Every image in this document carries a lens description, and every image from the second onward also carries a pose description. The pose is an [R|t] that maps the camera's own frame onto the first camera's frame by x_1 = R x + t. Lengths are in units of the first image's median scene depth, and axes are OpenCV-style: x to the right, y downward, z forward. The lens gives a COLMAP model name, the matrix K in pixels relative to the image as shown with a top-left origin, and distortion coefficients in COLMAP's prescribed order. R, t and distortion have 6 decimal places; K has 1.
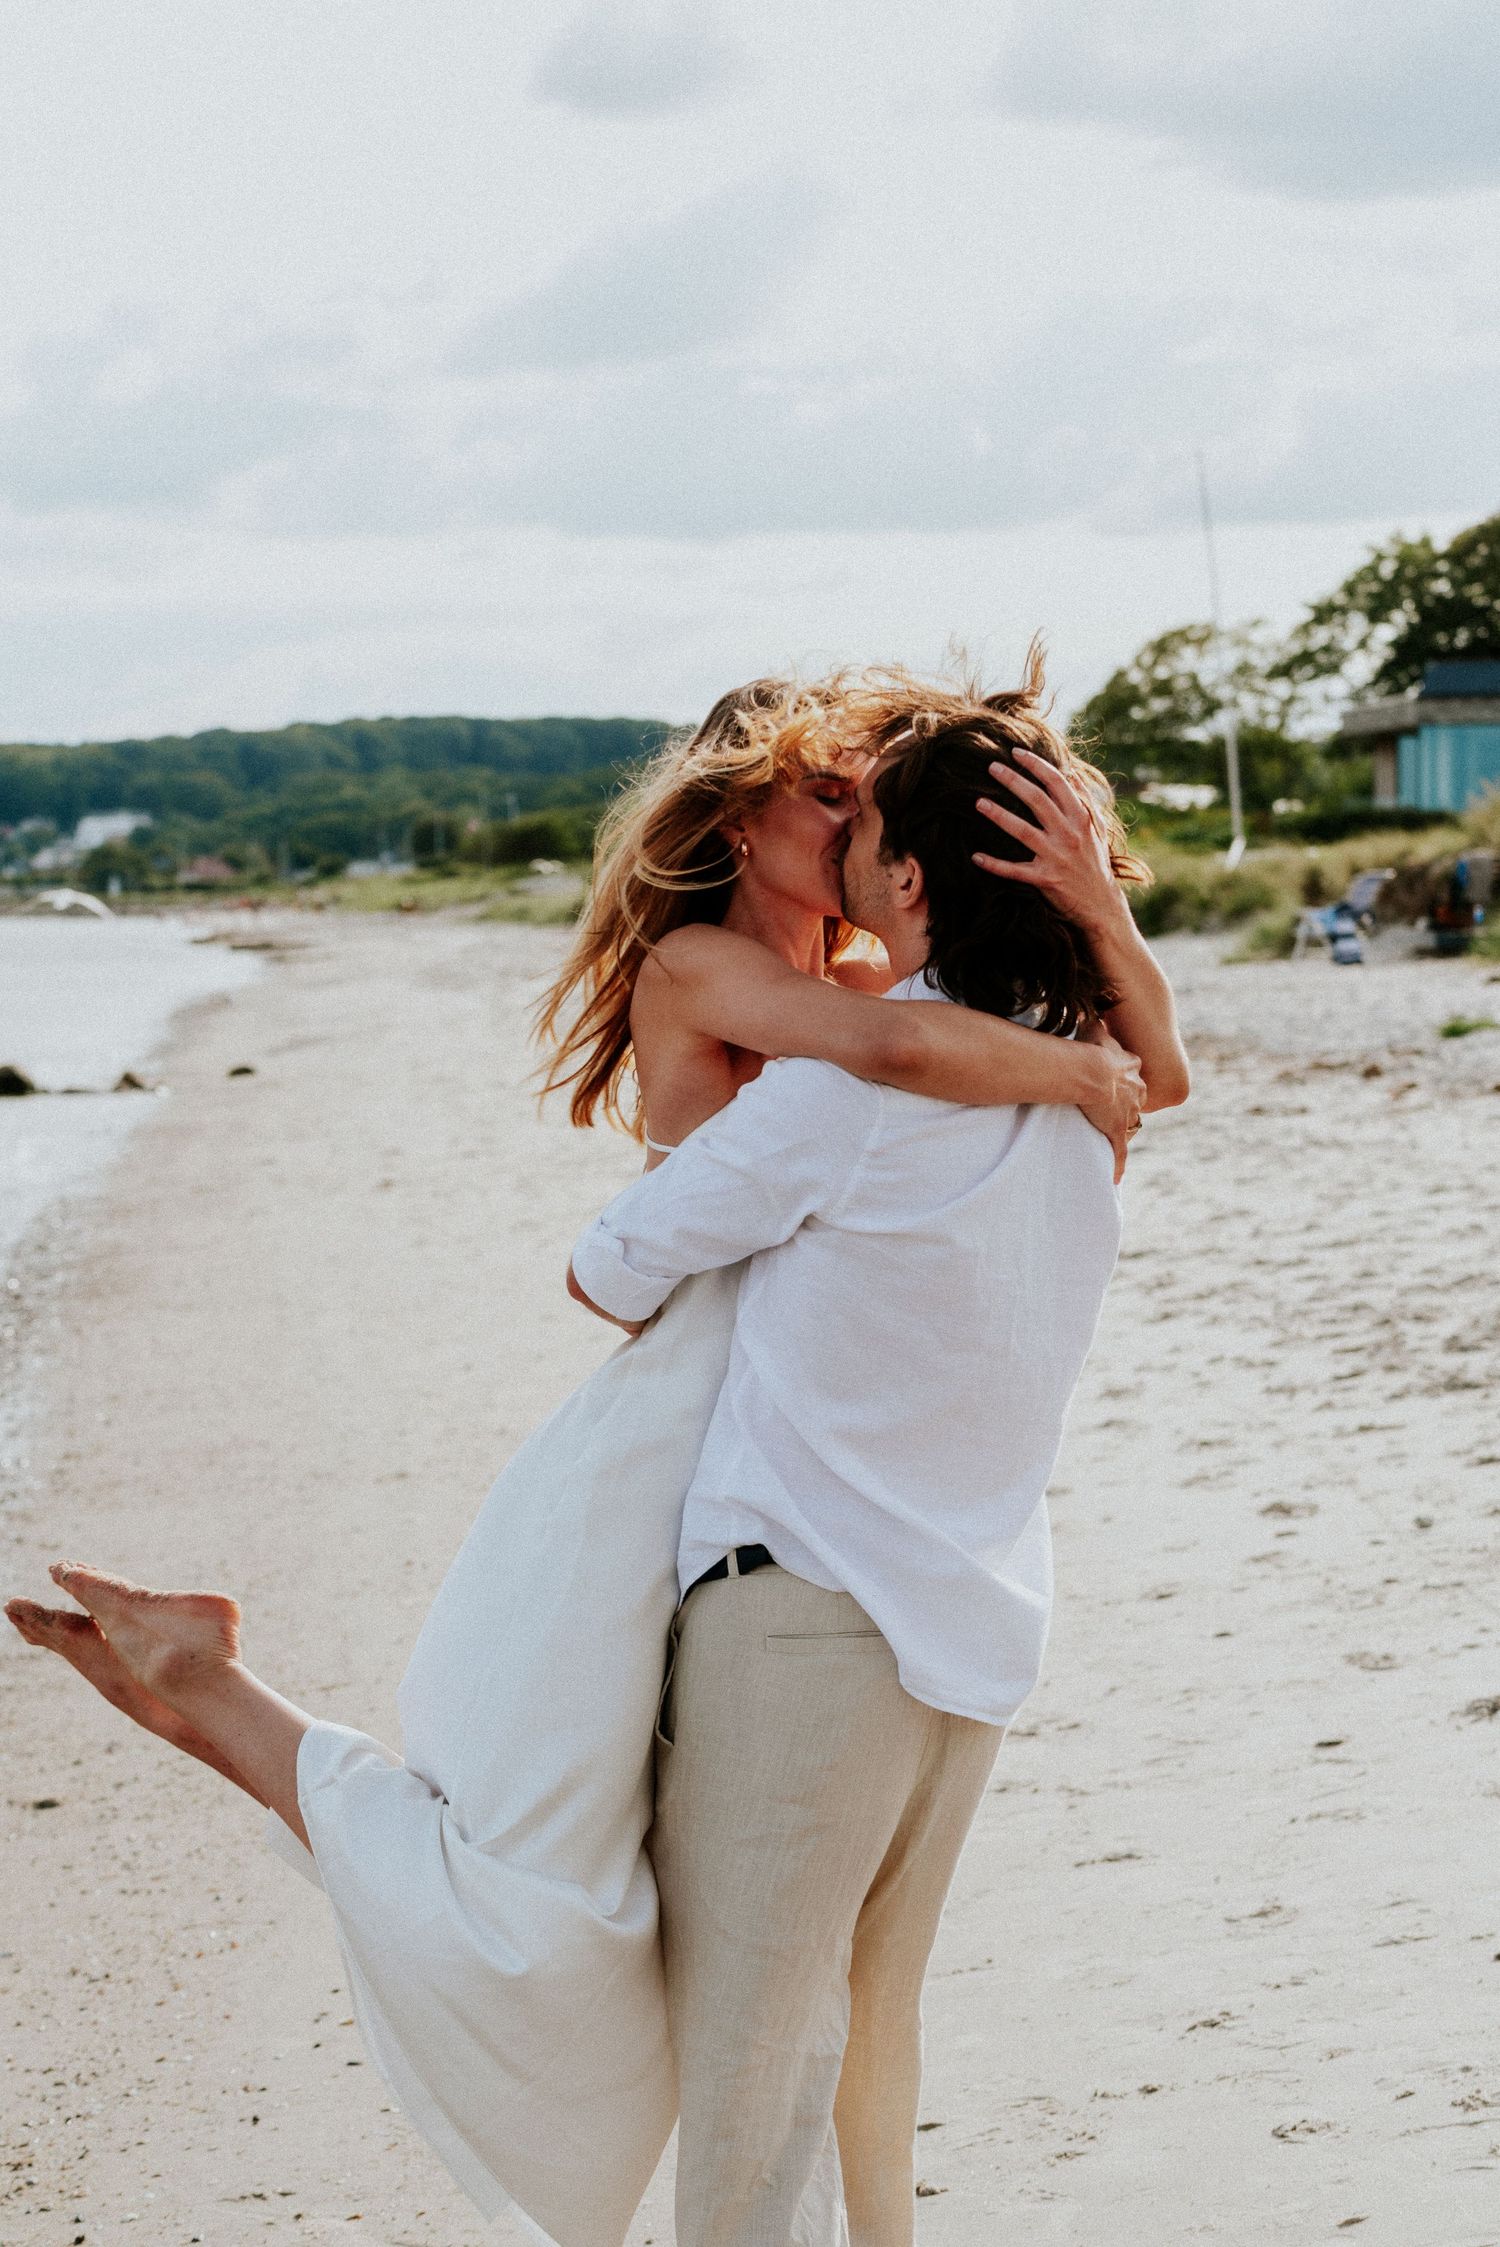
lens RADIAL K [[5702.0, 0, 754.2], [0, 5702.0, 1129.9], [0, 0, 1]] dist [-0.160513, 0.000000]
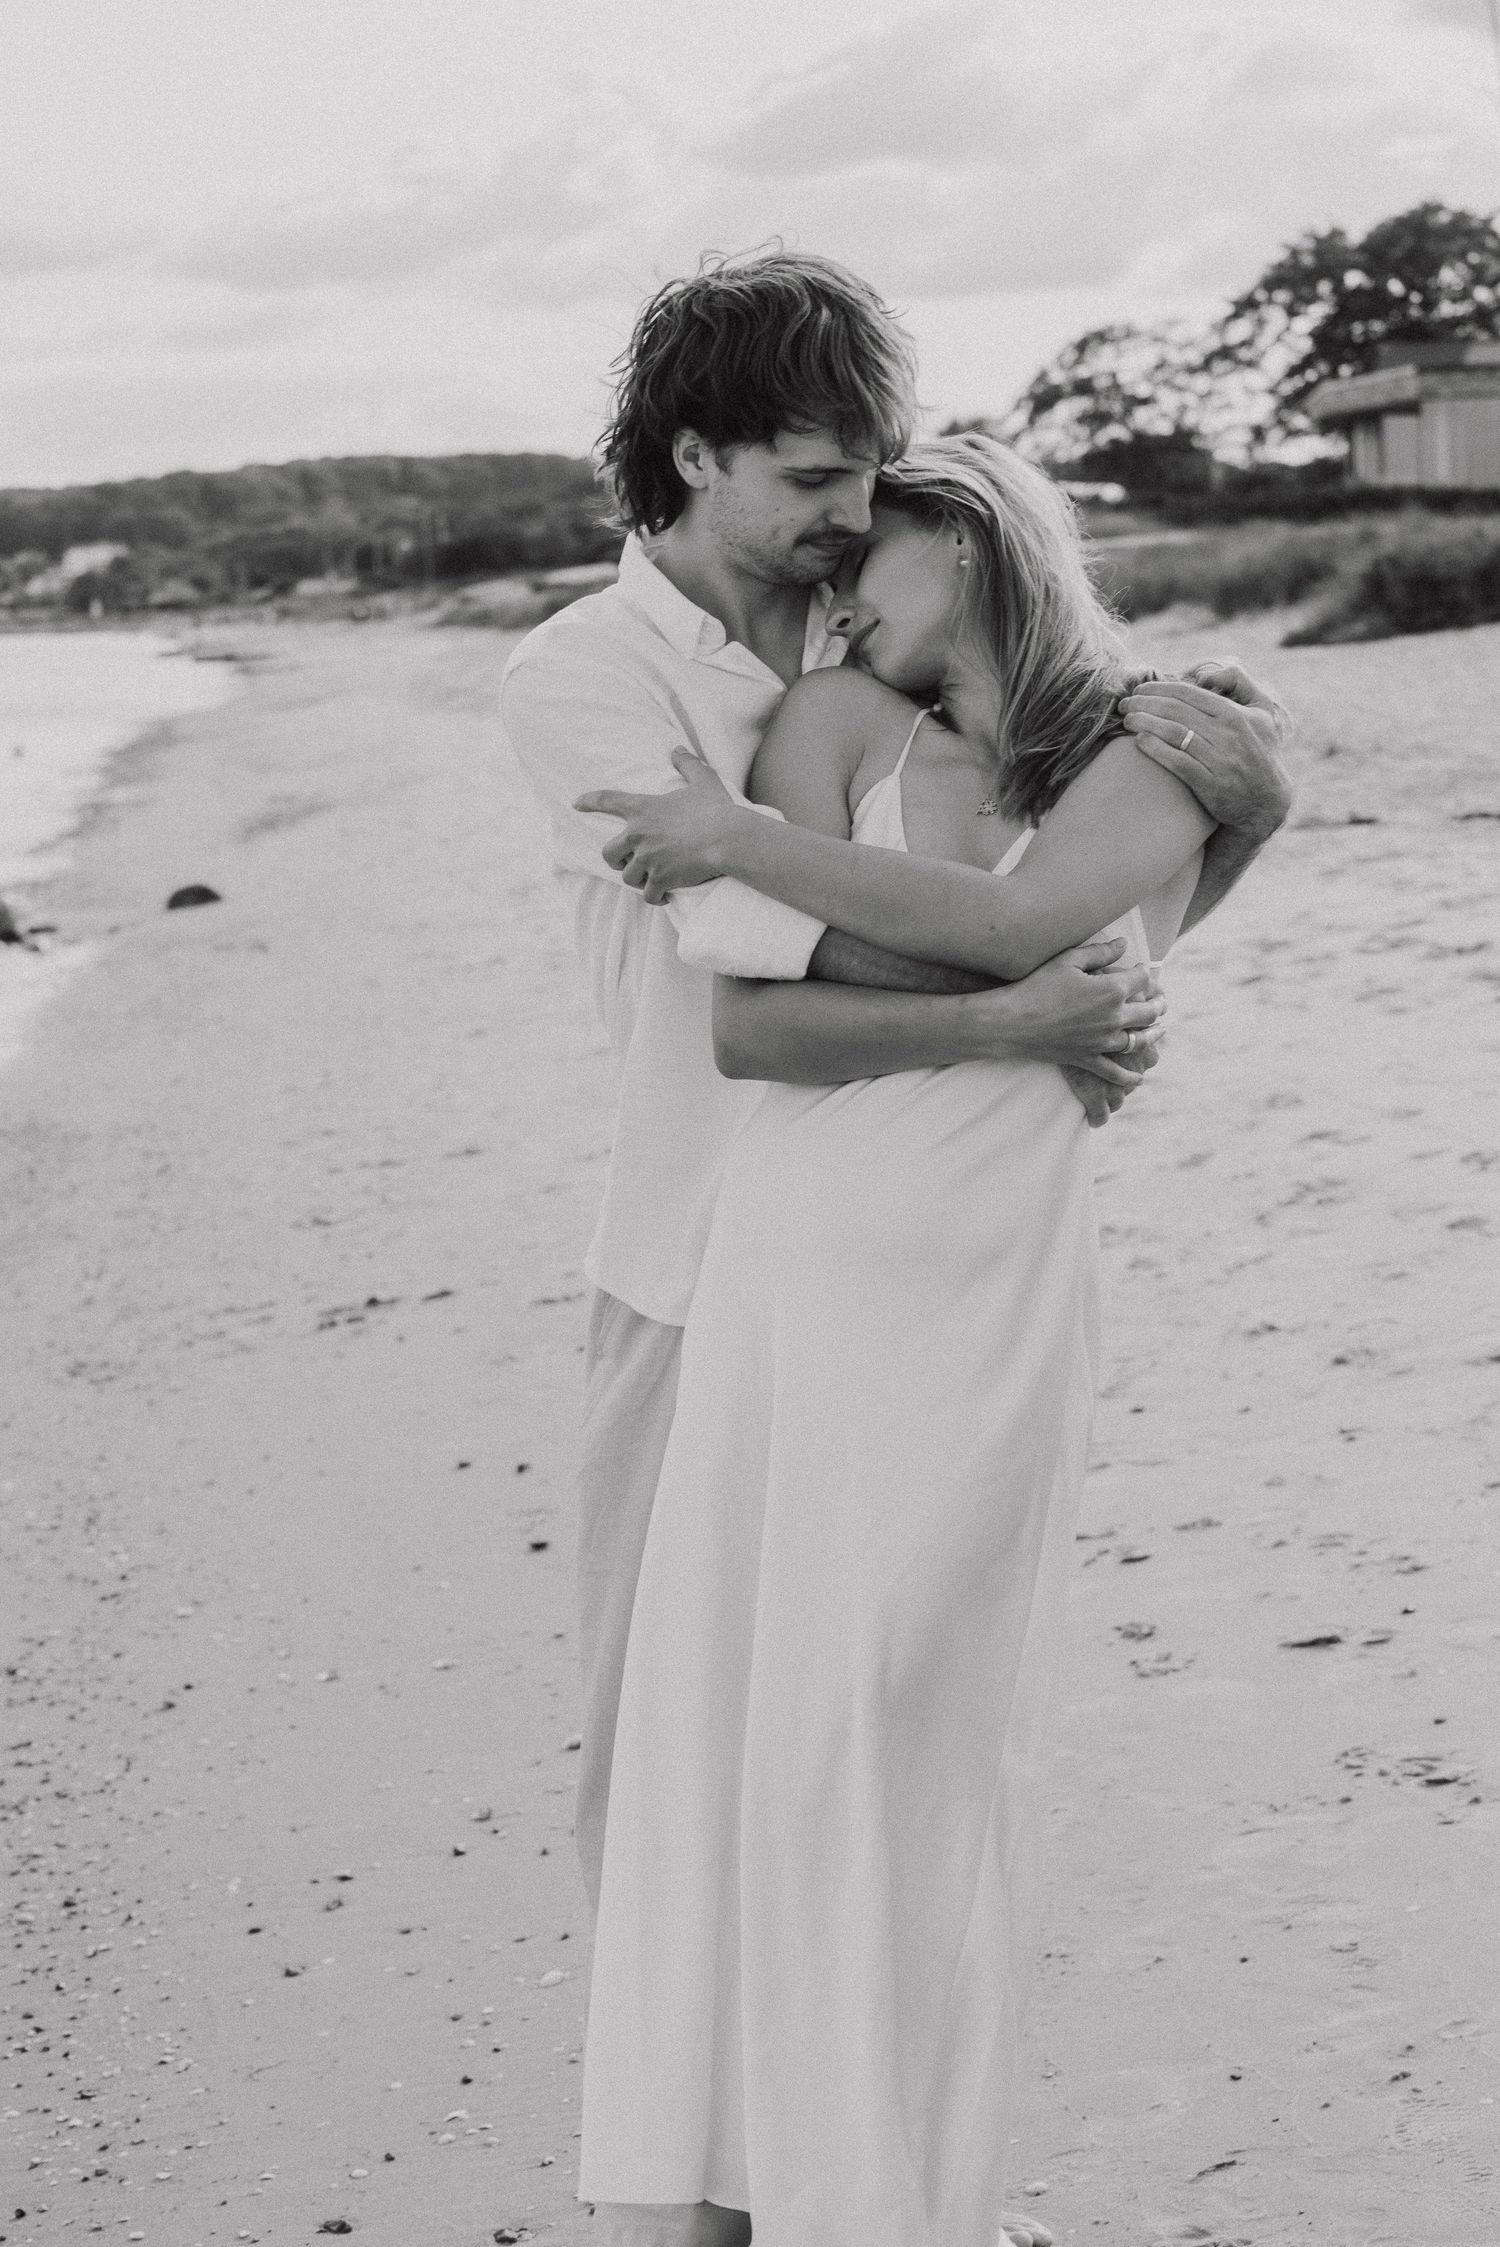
lens RADIAL K [[4478.1, 0, 734.2], [0, 4478.1, 1122.6], [0, 0, 1]] dist [-0.037130, 0.000000]
pose [[0.999319, -0.028589, 0.023346, -0.015410], [0.026768, 0.996832, 0.074891, -0.006599], [-0.025413, -0.074215, 0.996918, 0.180436]]
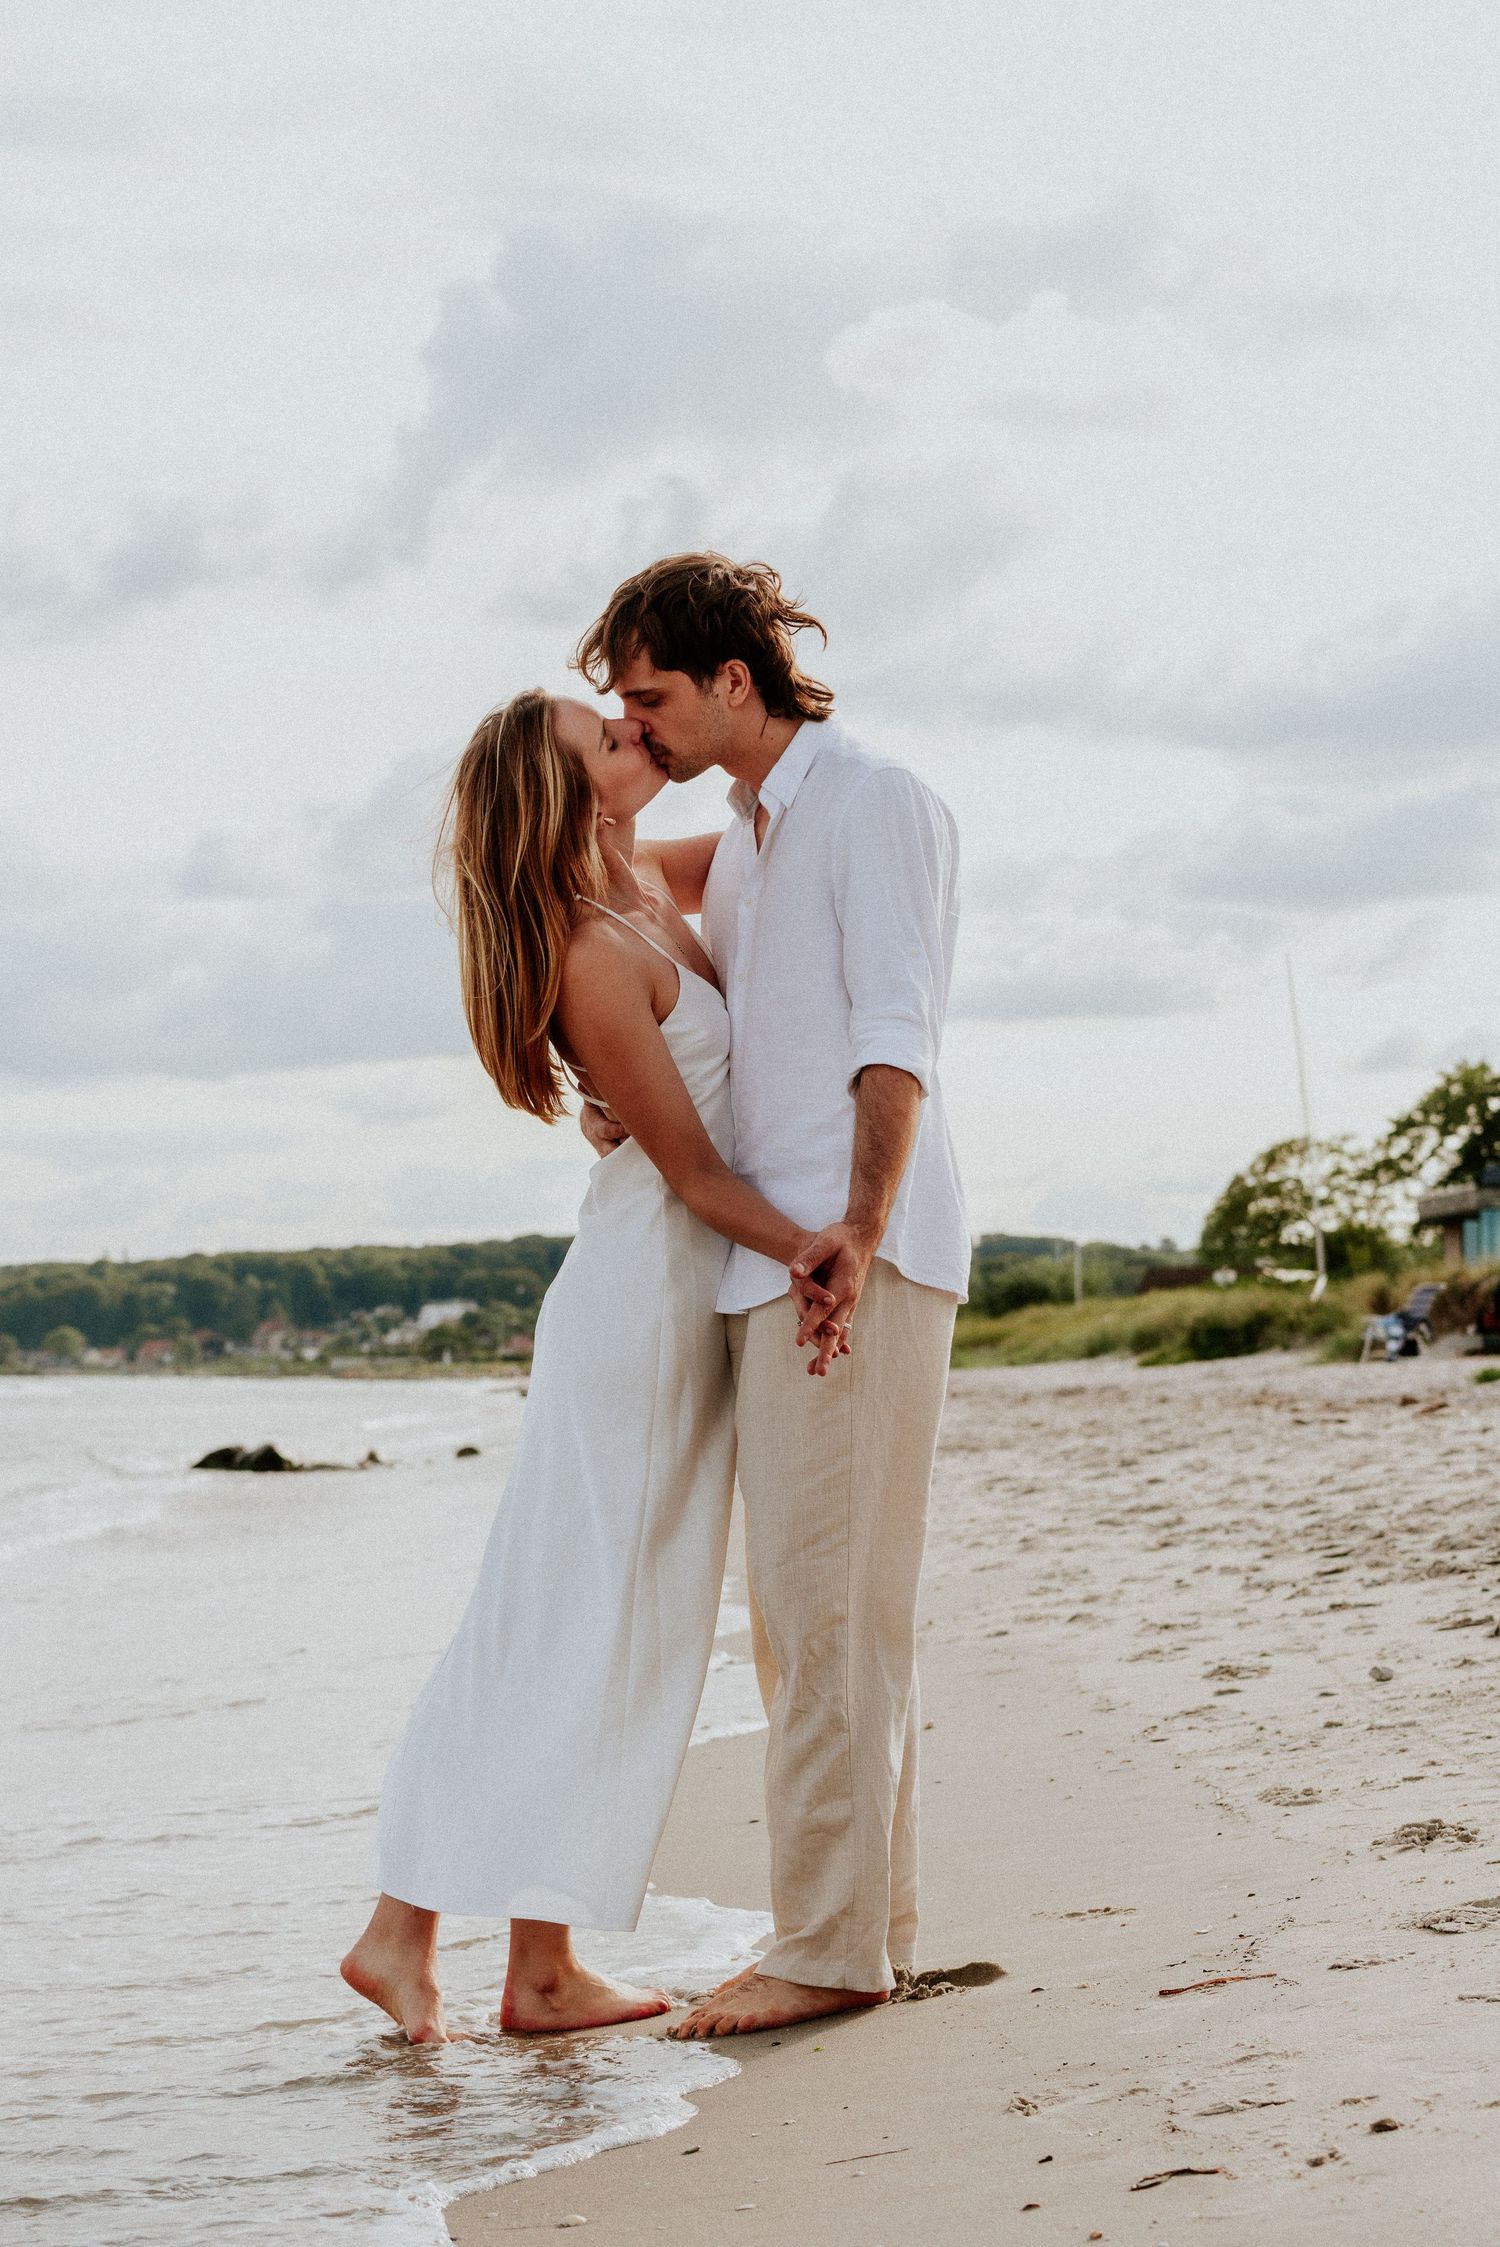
lens RADIAL K [[4478.1, 0, 747.5], [0, 4478.1, 1127.3], [0, 0, 1]] dist [-0.037130, 0.000000]
pose [[0.998857, -0.000125, -0.047797, 0.003880], [-0.004486, 0.995337, -0.096354, 0.003780], [0.047586, 0.096458, 0.994199, 0.022192]]
